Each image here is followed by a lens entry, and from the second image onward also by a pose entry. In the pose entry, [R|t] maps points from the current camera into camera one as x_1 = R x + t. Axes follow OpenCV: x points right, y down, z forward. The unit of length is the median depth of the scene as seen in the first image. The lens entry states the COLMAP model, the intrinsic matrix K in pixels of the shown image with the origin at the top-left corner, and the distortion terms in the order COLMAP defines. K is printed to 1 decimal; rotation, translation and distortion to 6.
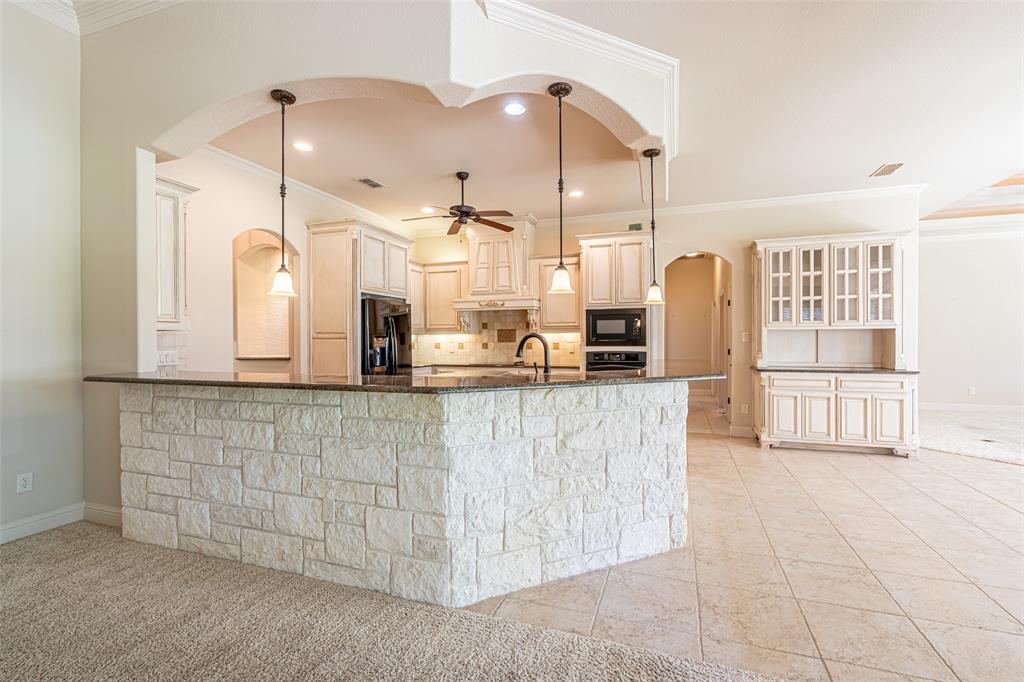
lens RADIAL K [[464.3, 0, 513.0], [0, 464.3, 343.1], [0, 0, 1]] dist [-0.008080, 0.003769]
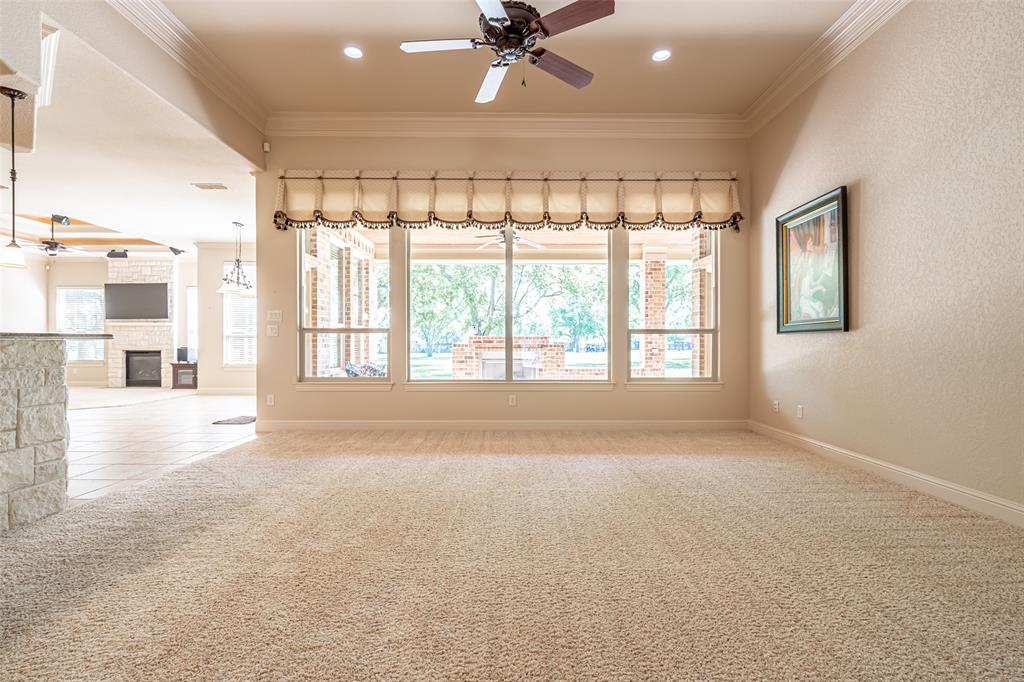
lens RADIAL K [[464.3, 0, 509.3], [0, 464.3, 346.5], [0, 0, 1]] dist [-0.008080, 0.003769]
pose [[-0.339456, -0.002432, 0.940619, -0.744942], [0.009456, 0.999937, 0.005998, 0.051268], [-0.940574, 0.010931, -0.339412, 0.115597]]
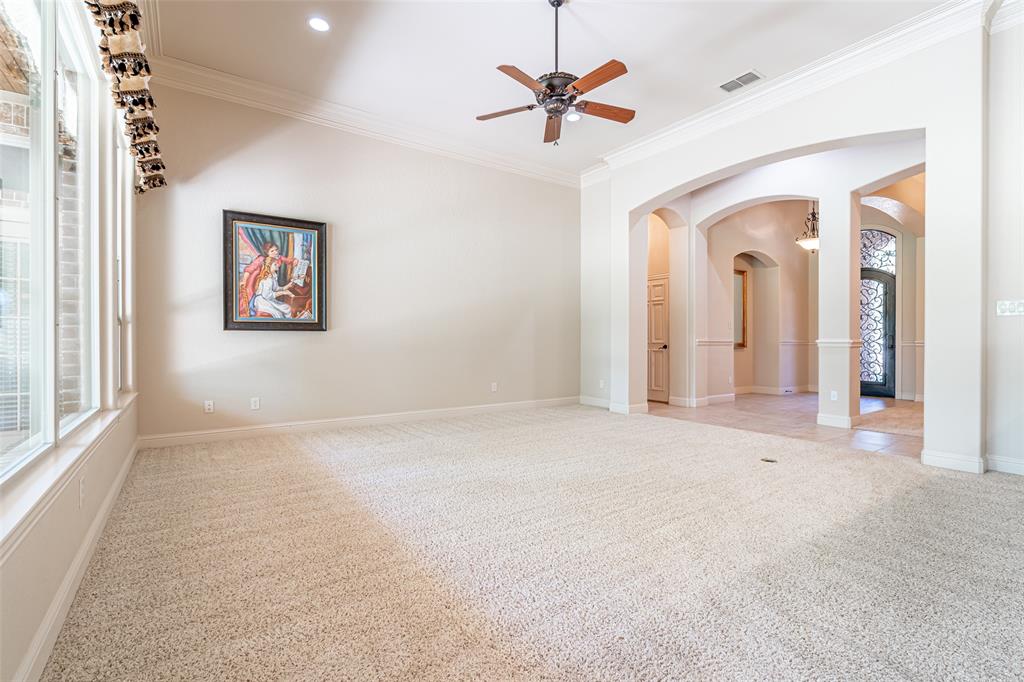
lens RADIAL K [[464.3, 0, 517.4], [0, 464.3, 341.1], [0, 0, 1]] dist [-0.008080, 0.003769]
pose [[-0.577181, 0.006822, -0.816587, 0.338070], [-0.007148, 0.999885, 0.013405, 0.042409], [0.816585, 0.013574, -0.577066, 0.274239]]
